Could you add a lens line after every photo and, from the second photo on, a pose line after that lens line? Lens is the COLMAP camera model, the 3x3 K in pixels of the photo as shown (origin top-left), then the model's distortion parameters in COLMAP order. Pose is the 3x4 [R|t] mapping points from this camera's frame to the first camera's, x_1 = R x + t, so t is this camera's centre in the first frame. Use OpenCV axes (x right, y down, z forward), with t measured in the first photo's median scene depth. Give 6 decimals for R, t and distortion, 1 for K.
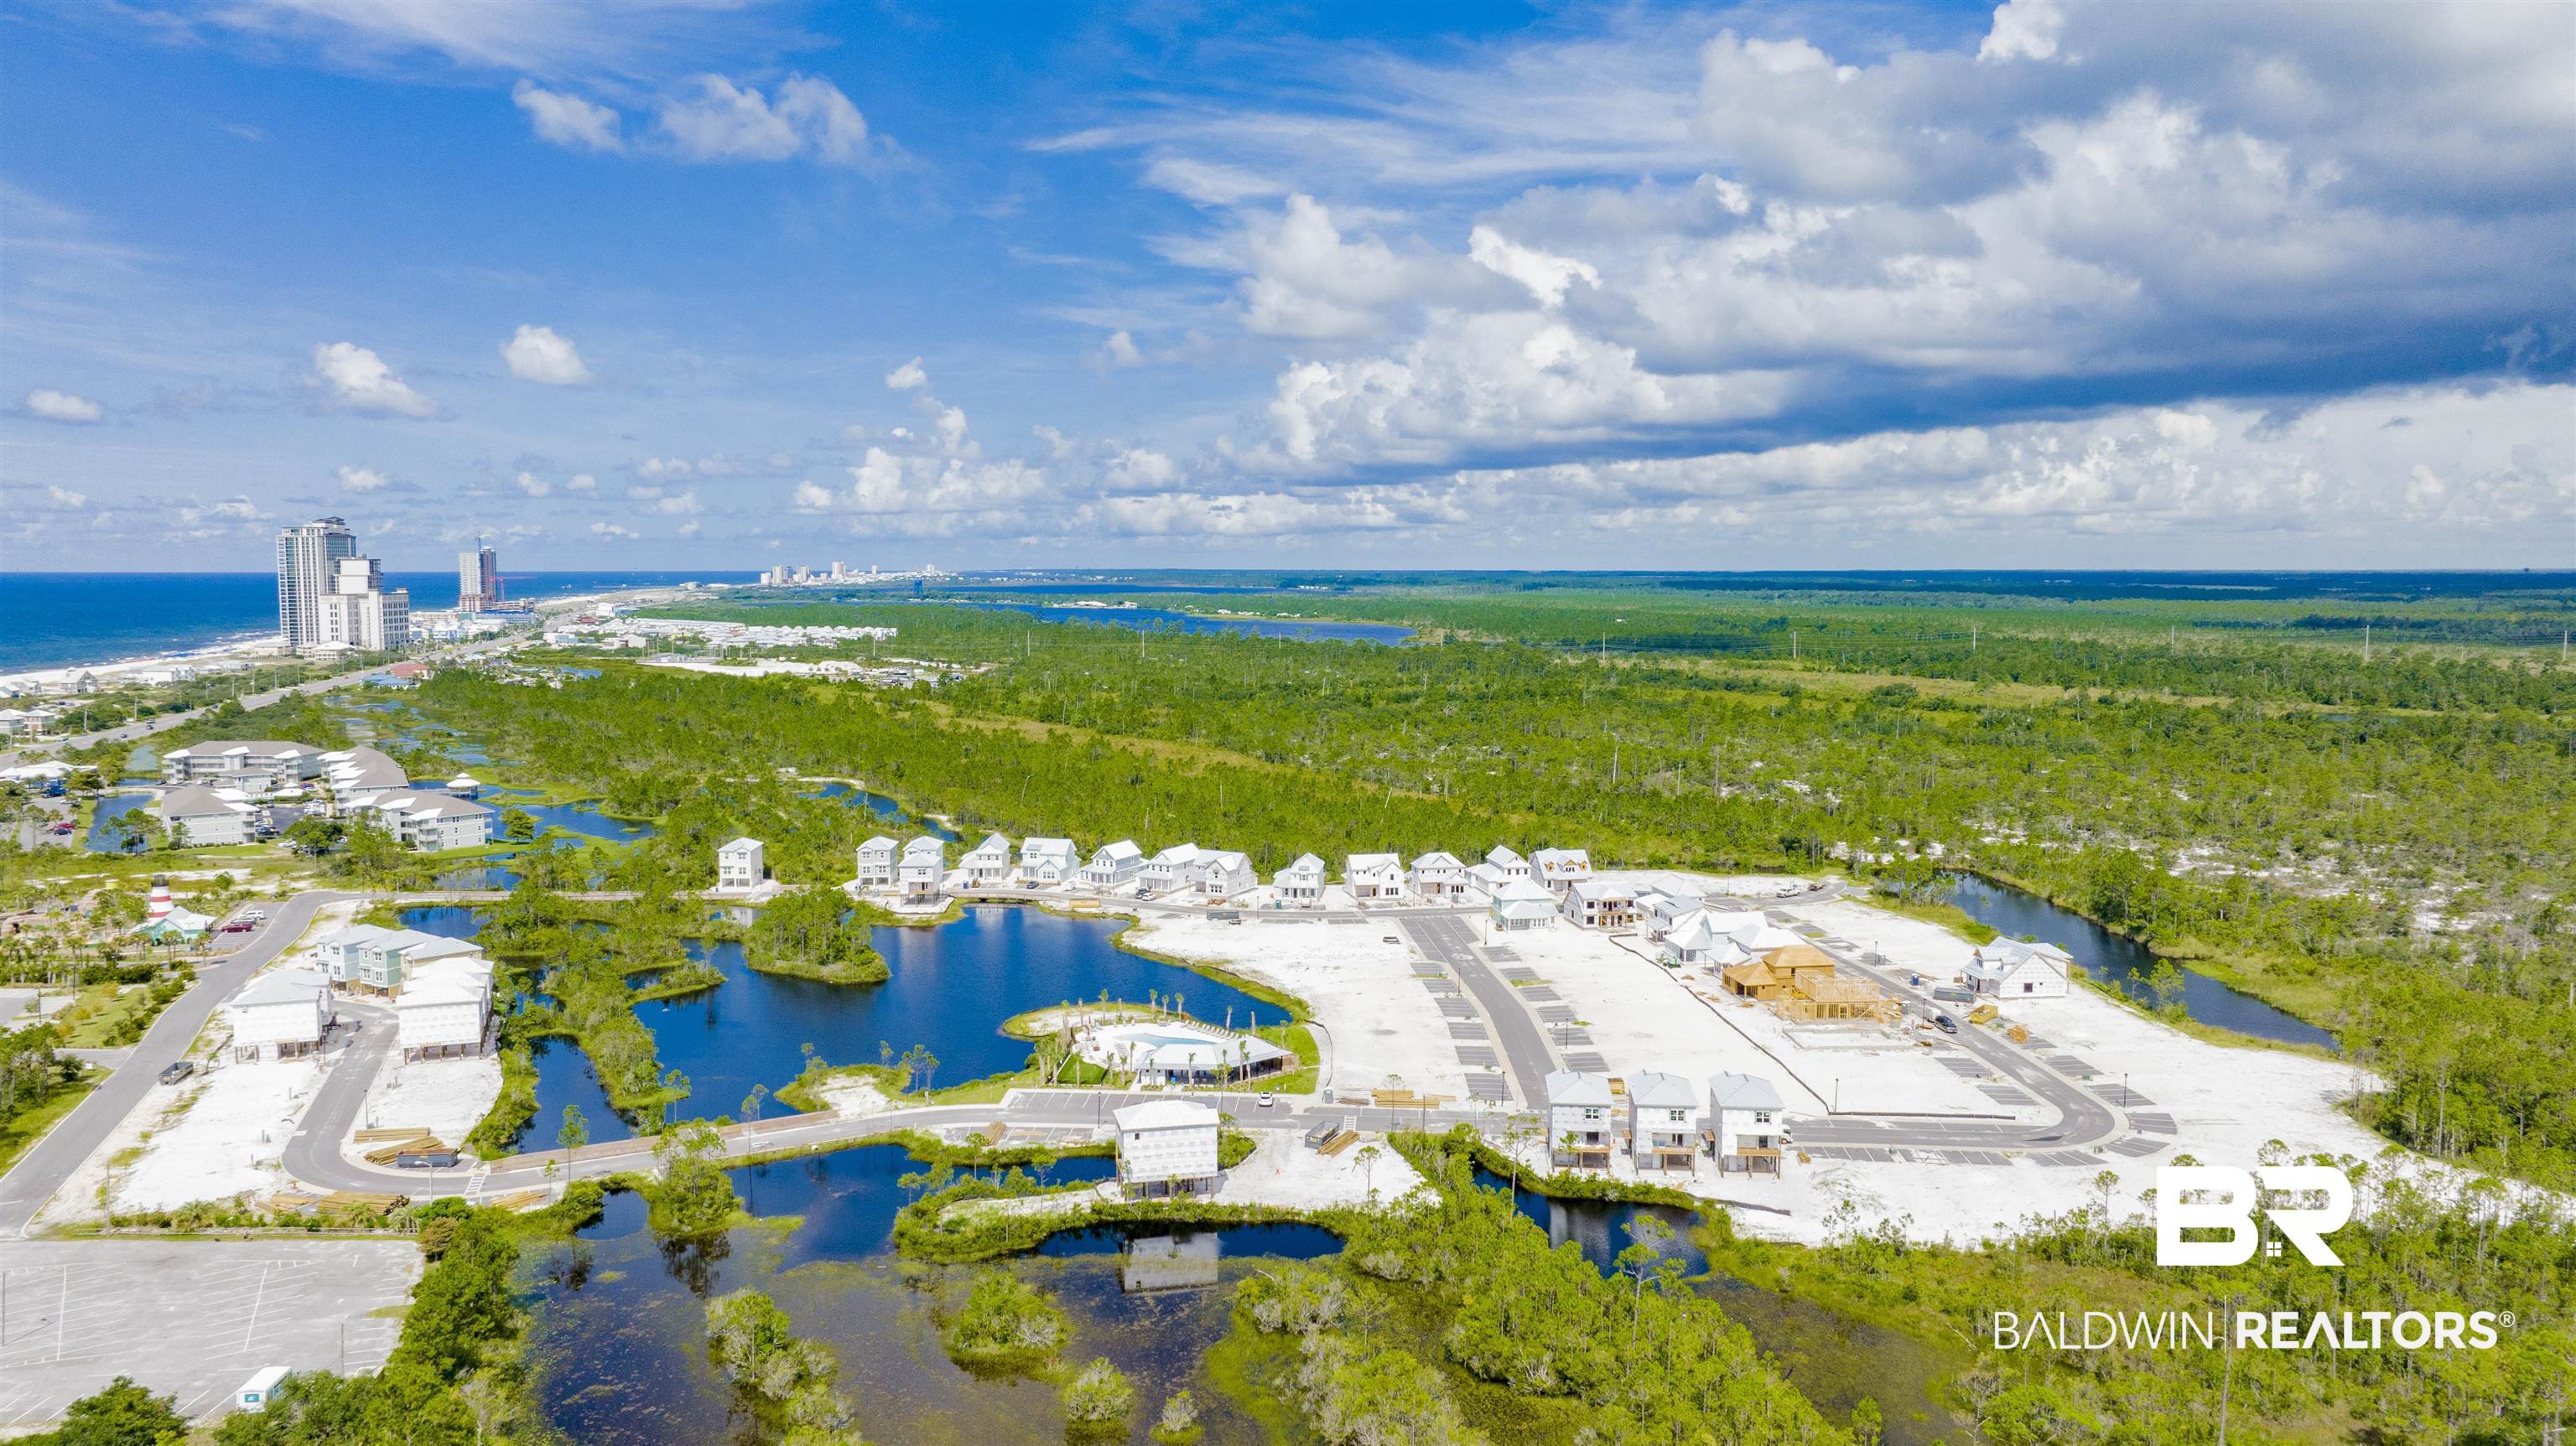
lens RADIAL K [[1829.8, 0, 1288.0], [0, 1829.8, 723.0], [0, 0, 1]] dist [-0.031451, 0.044739]
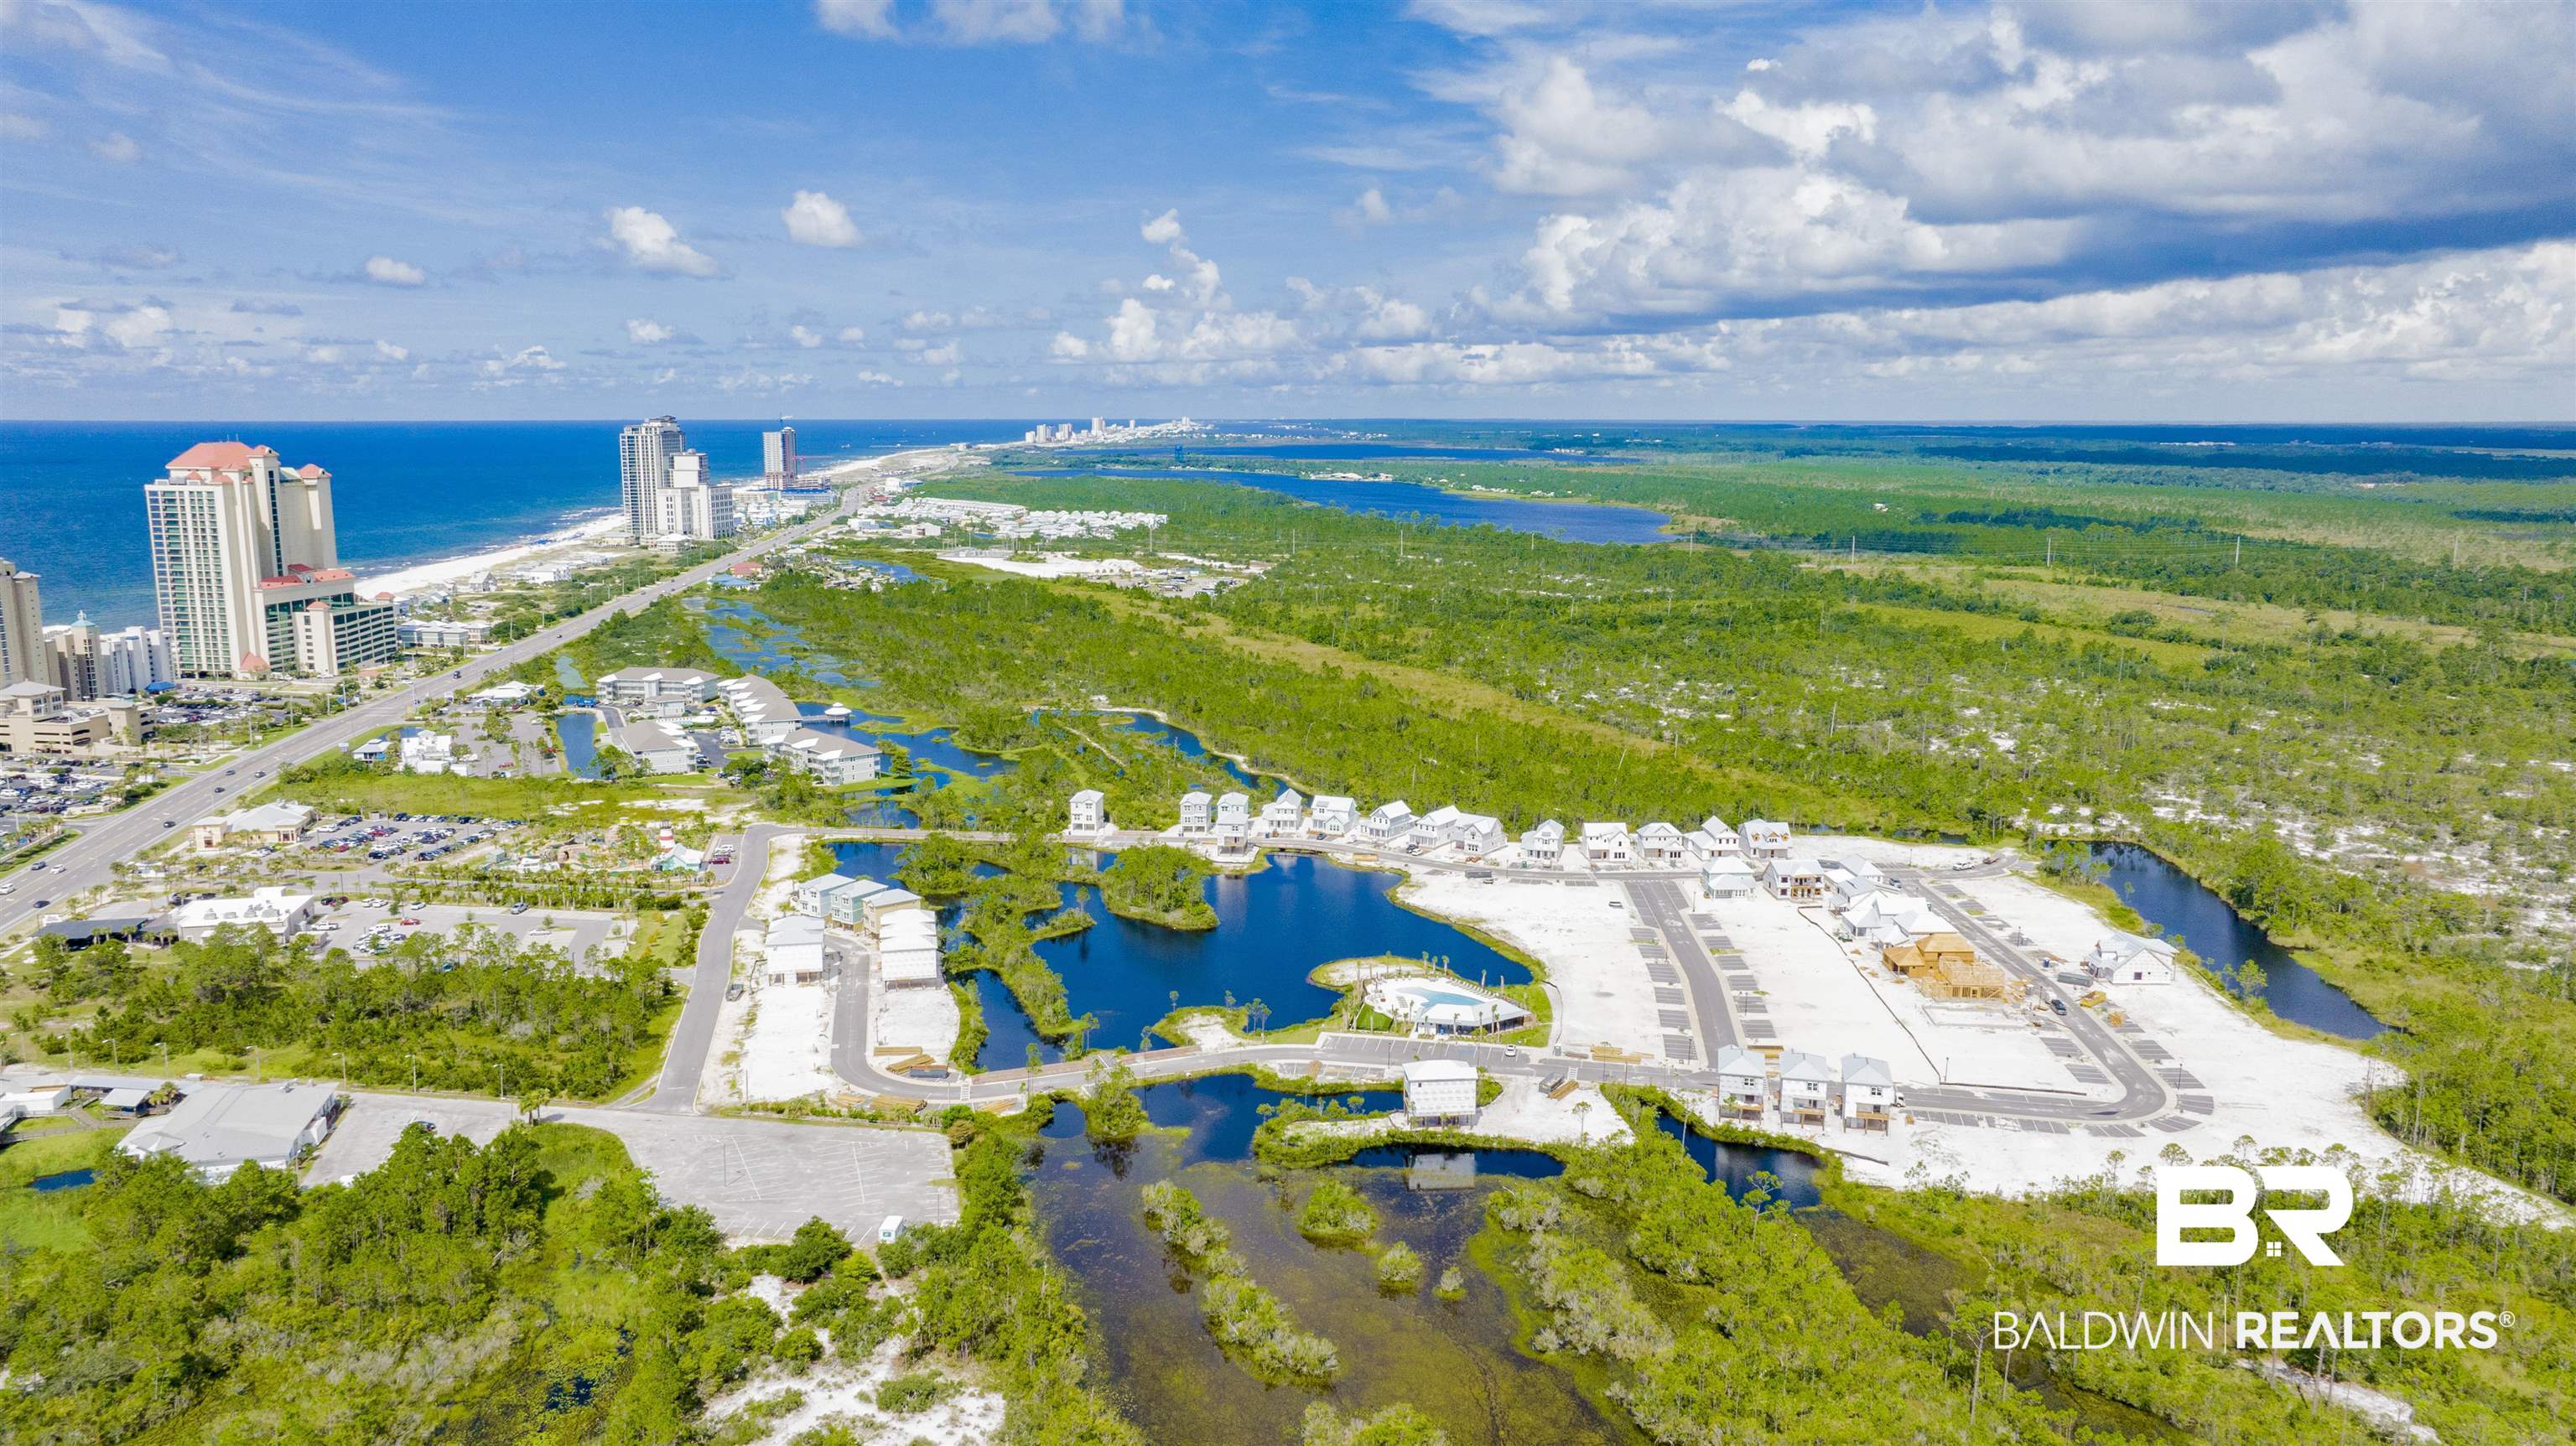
lens RADIAL K [[1829.8, 0, 1288.0], [0, 1829.8, 723.0], [0, 0, 1]] dist [-0.031451, 0.044739]
pose [[0.990626, 0.024571, -0.134376, 0.000213], [-0.013801, 0.996659, 0.080495, -0.115080], [0.135905, -0.077886, 0.987656, -0.274130]]
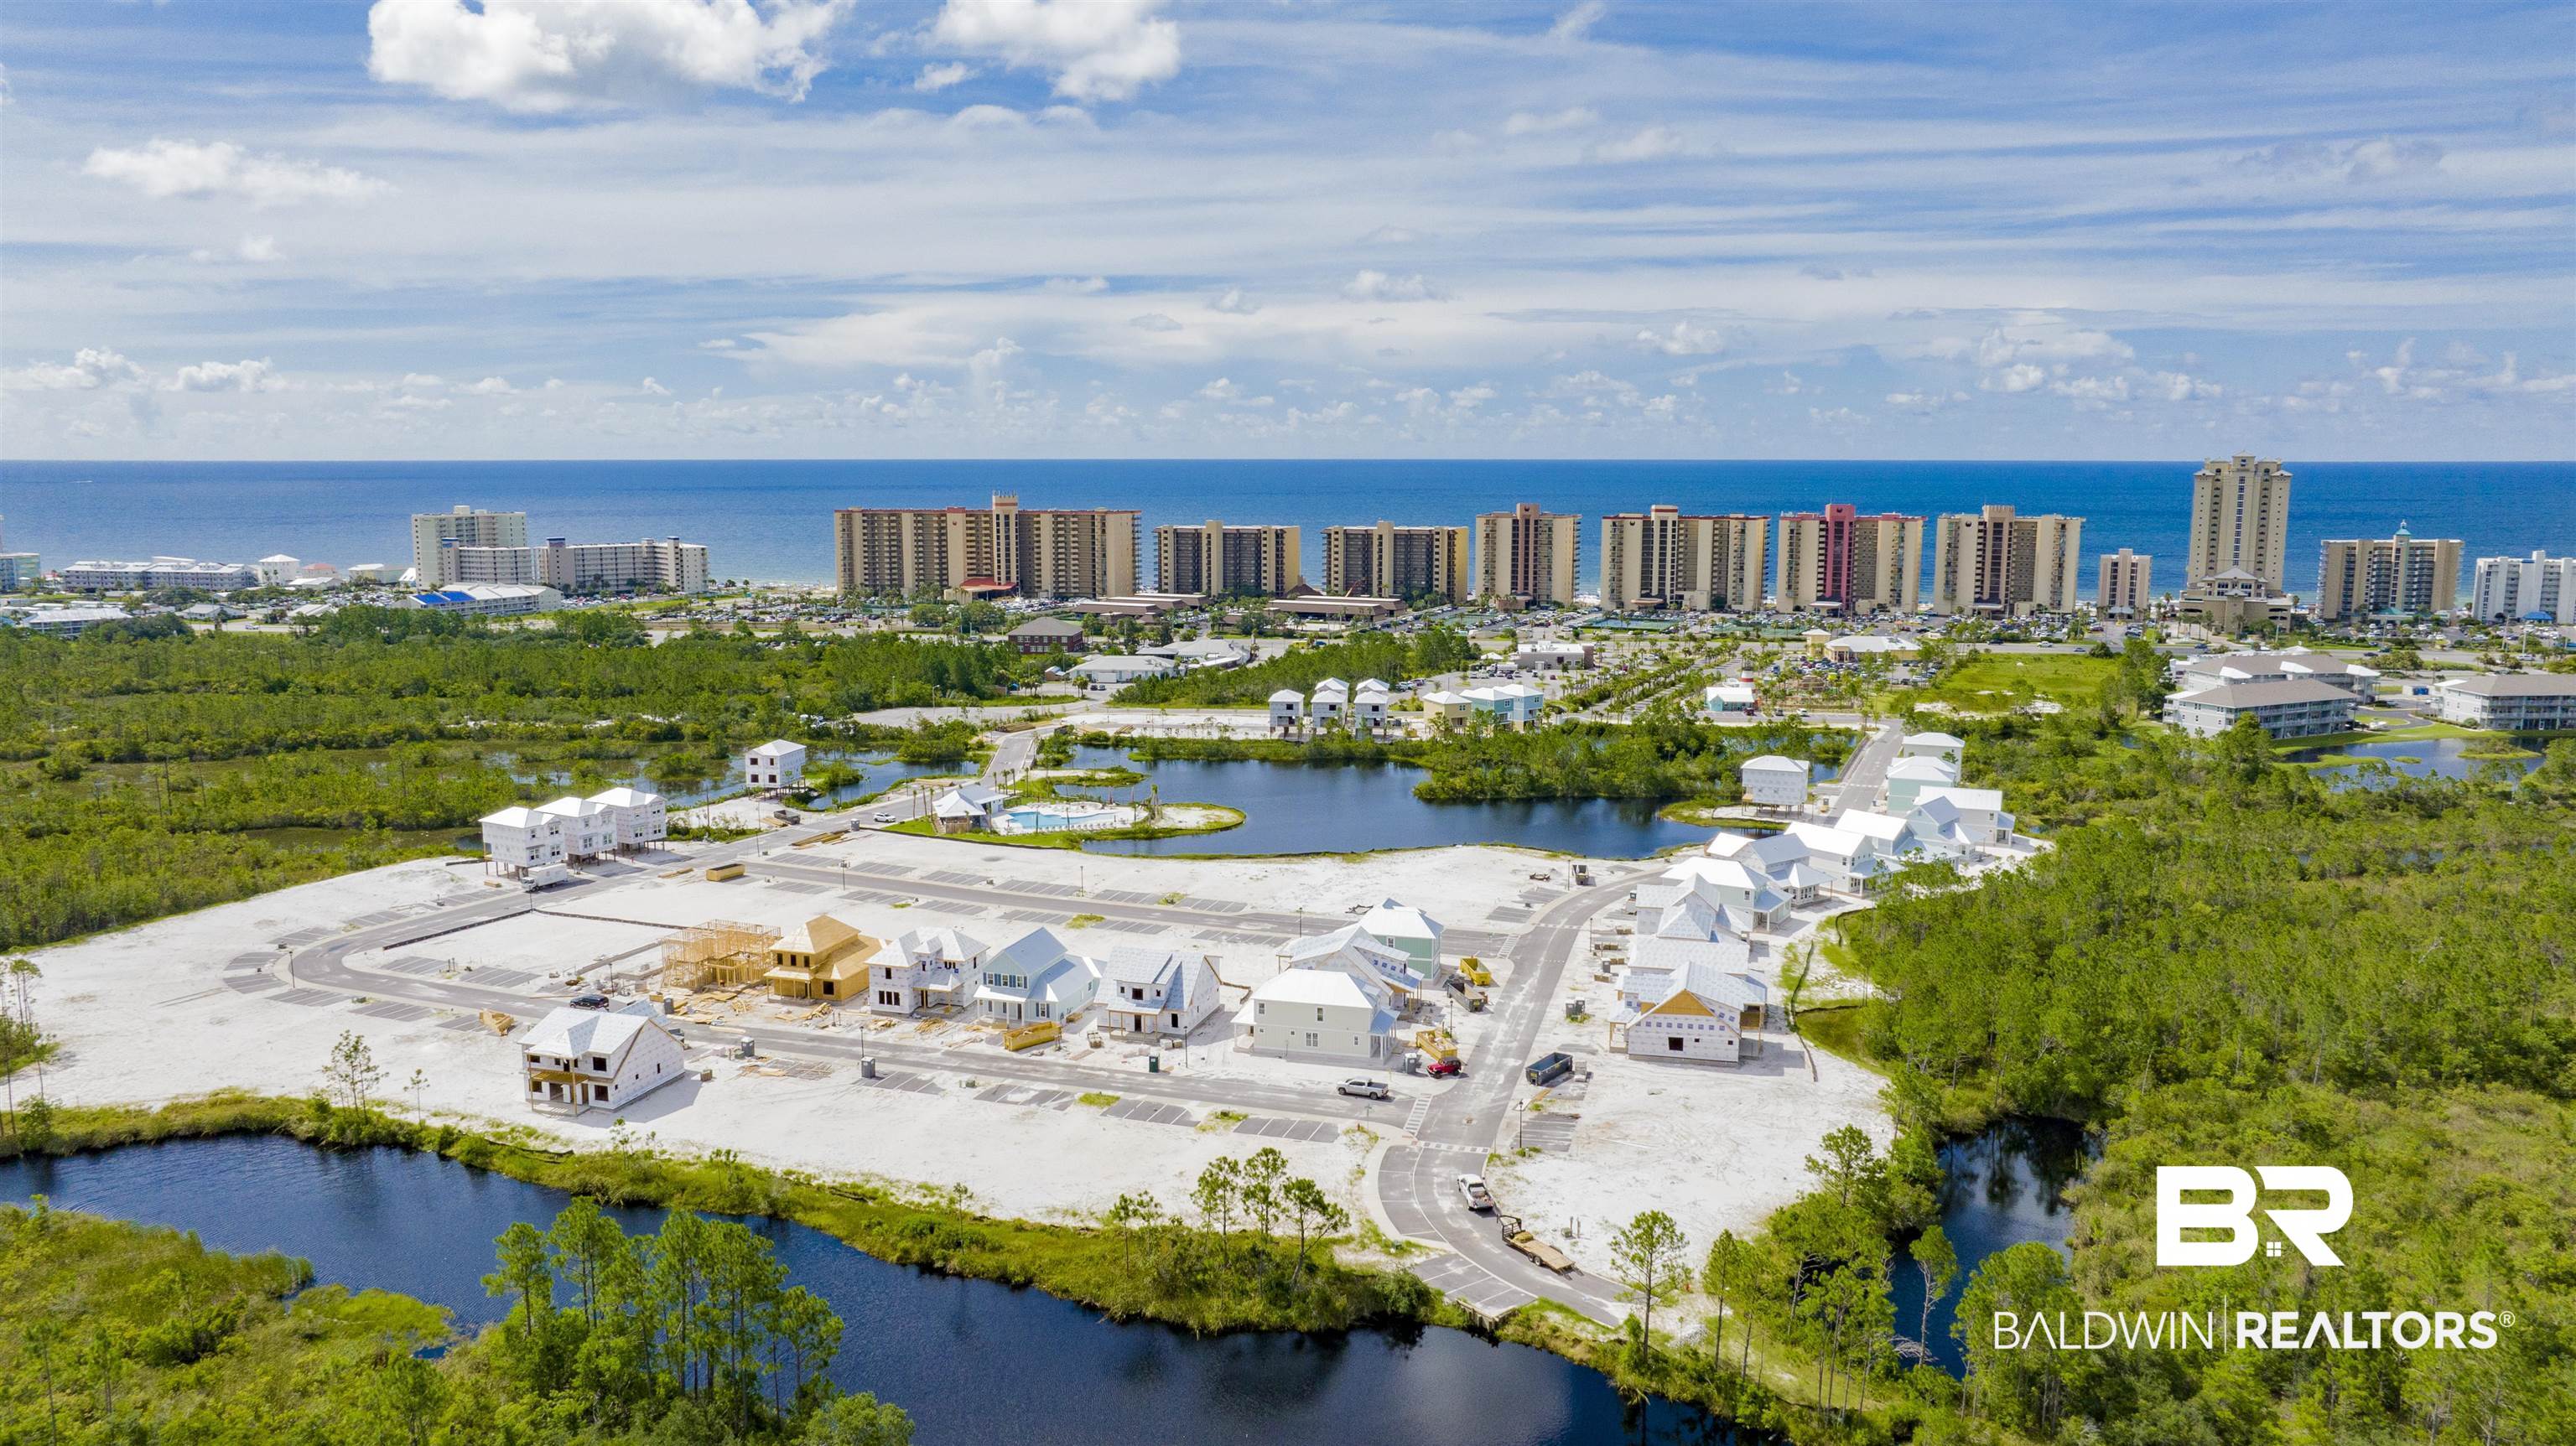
lens RADIAL K [[1821.9, 0, 1291.9], [0, 1821.9, 779.0], [0, 0, 1]] dist [-0.024315, 0.039850]
pose [[-0.406011, 0.167896, -0.898313, 0.818434], [-0.078507, 0.972937, 0.217326, -0.112234], [0.910490, 0.158761, -0.381842, 1.363025]]
